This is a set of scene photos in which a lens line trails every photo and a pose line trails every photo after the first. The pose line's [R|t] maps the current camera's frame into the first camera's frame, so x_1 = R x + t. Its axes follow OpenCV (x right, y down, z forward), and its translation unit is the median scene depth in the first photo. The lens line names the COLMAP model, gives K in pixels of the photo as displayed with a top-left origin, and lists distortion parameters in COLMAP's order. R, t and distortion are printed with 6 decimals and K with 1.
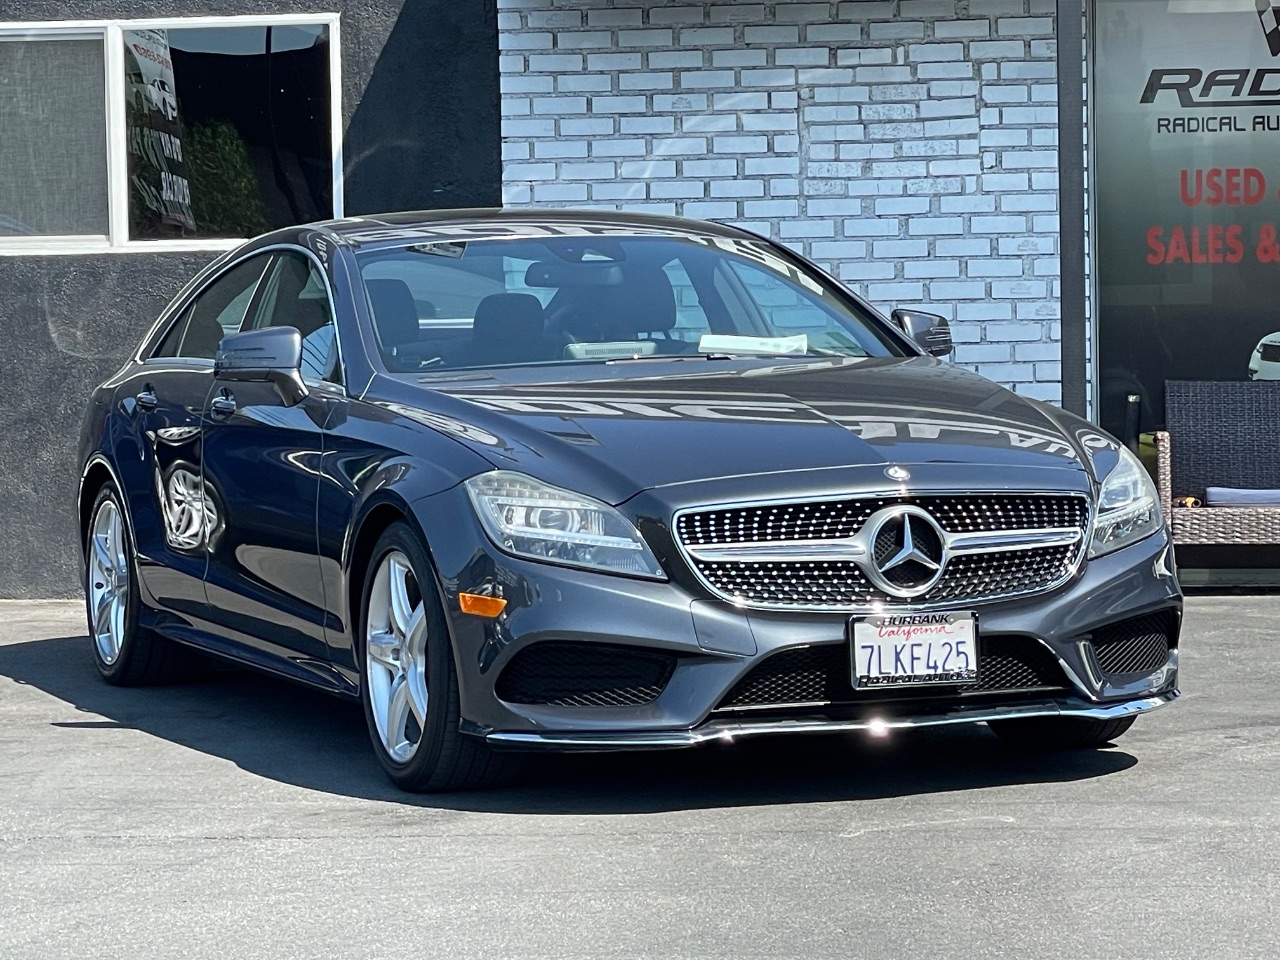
lens RADIAL K [[3908.5, 0, 653.1], [0, 3908.5, 482.6], [0, 0, 1]] dist [0.034282, 0.000000]
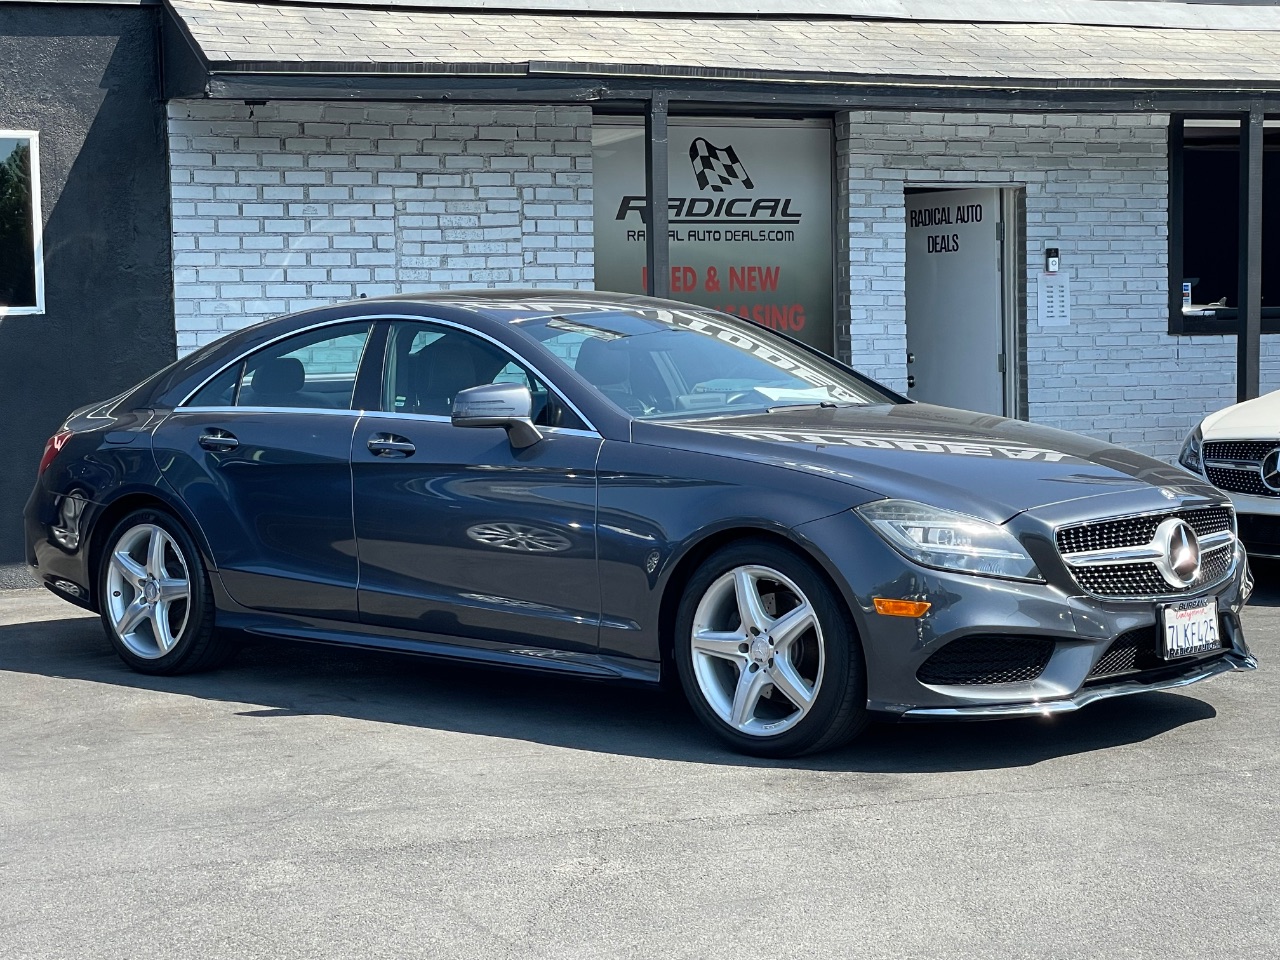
lens RADIAL K [[2448.6, 0, 634.7], [0, 2448.6, 472.1], [0, 0, 1]] dist [0.084816, 0.000000]
pose [[0.891712, -0.020851, 0.452122, -0.279083], [0.019415, 0.999781, 0.007815, -0.011692], [-0.452186, 0.001810, 0.891922, 0.199796]]
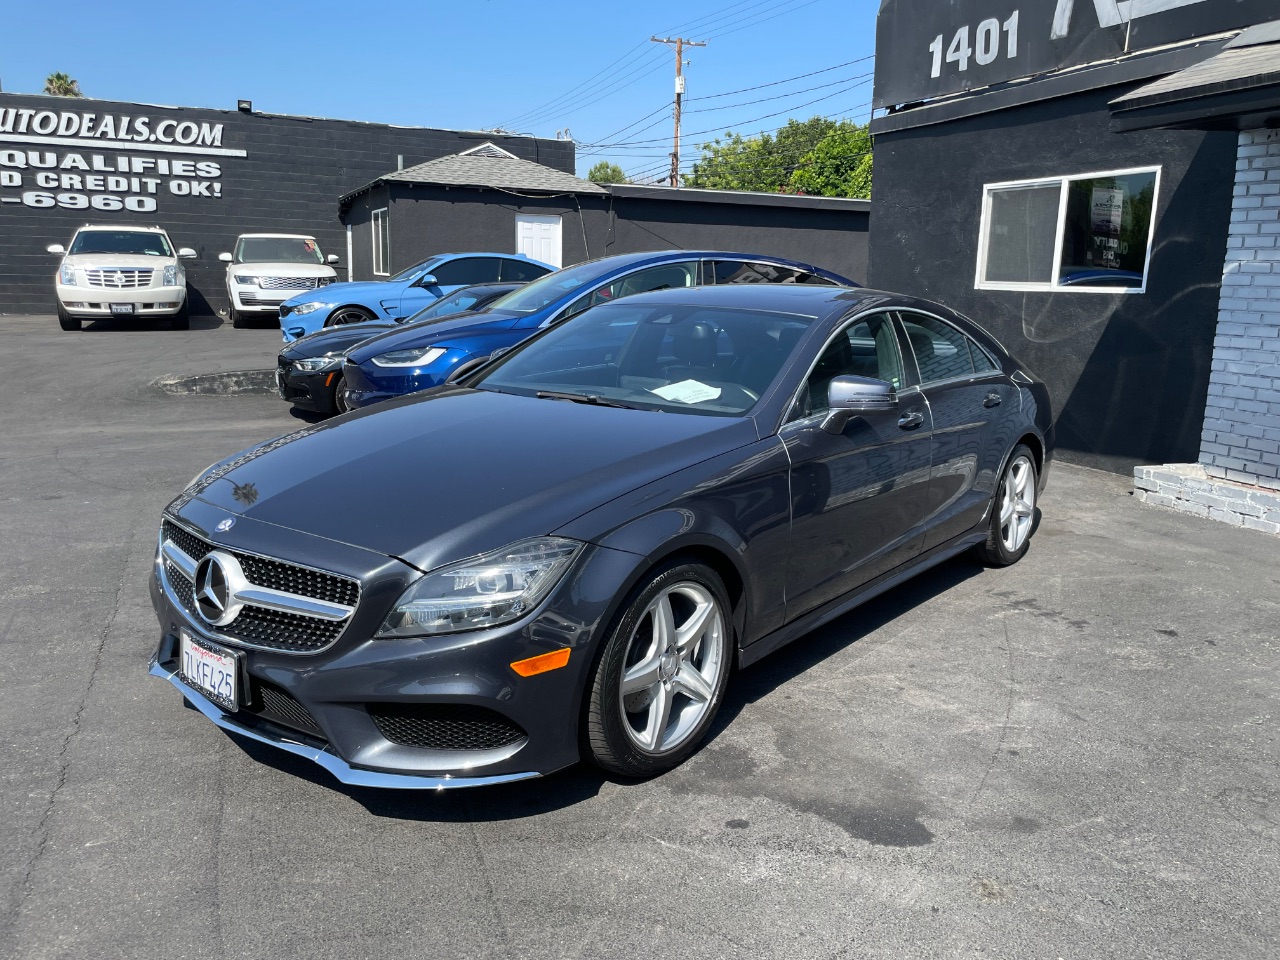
lens RADIAL K [[969.4, 0, 644.4], [0, 969.4, 467.4], [0, 0, 1]] dist [0.074514, -0.103904]
pose [[0.487800, 0.198955, -0.849981, 0.228802], [-0.068674, 0.979411, 0.189838, -0.052817], [0.870250, -0.034231, 0.491419, 0.566923]]
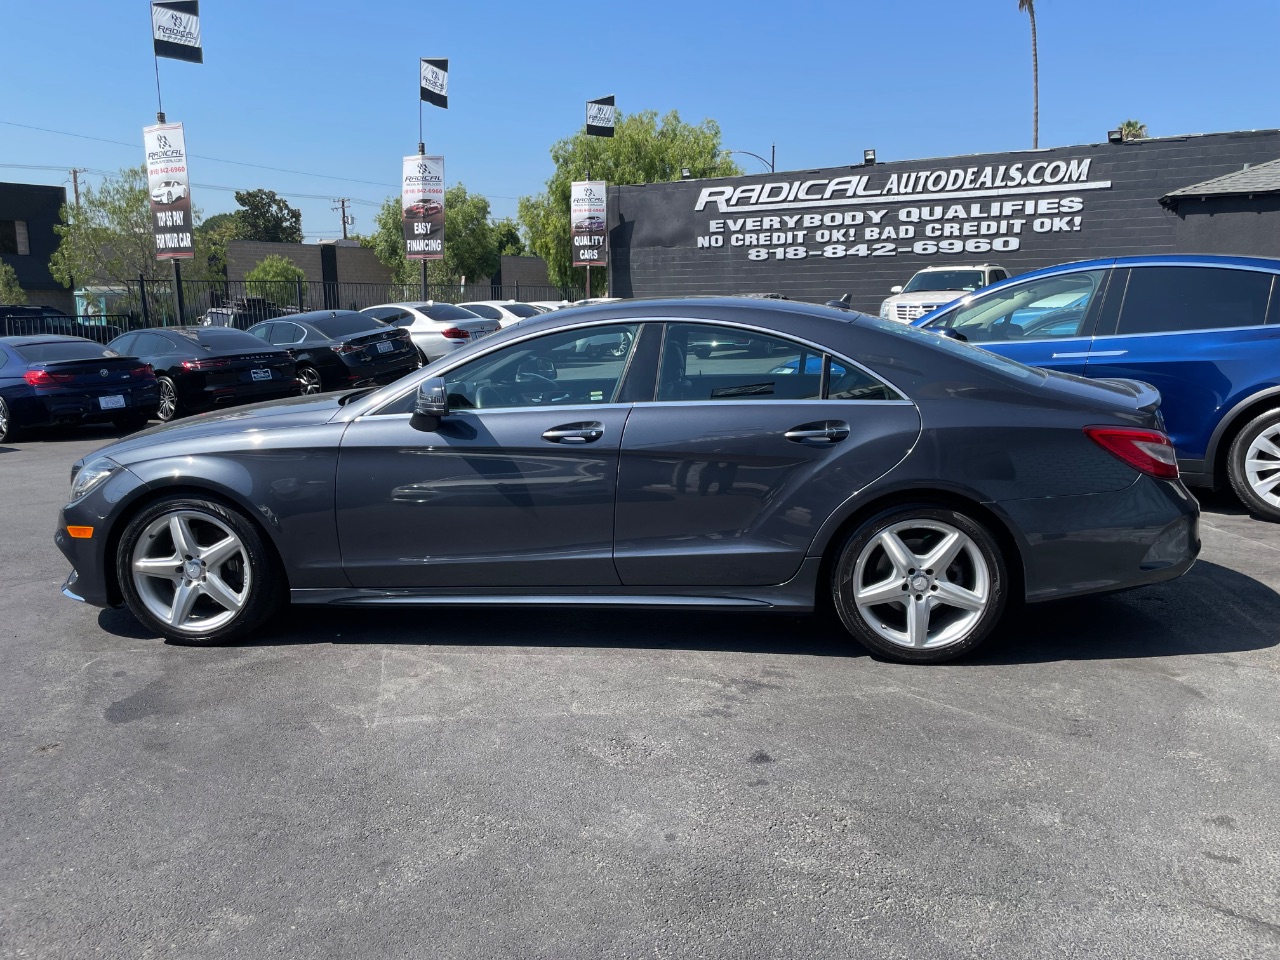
lens RADIAL K [[969.4, 0, 655.7], [0, 969.4, 465.1], [0, 0, 1]] dist [0.074514, -0.103904]
pose [[-0.453244, 0.169471, -0.875129, 0.249147], [-0.017906, 0.979832, 0.199020, -0.062809], [0.891207, 0.105875, -0.441068, 0.891432]]
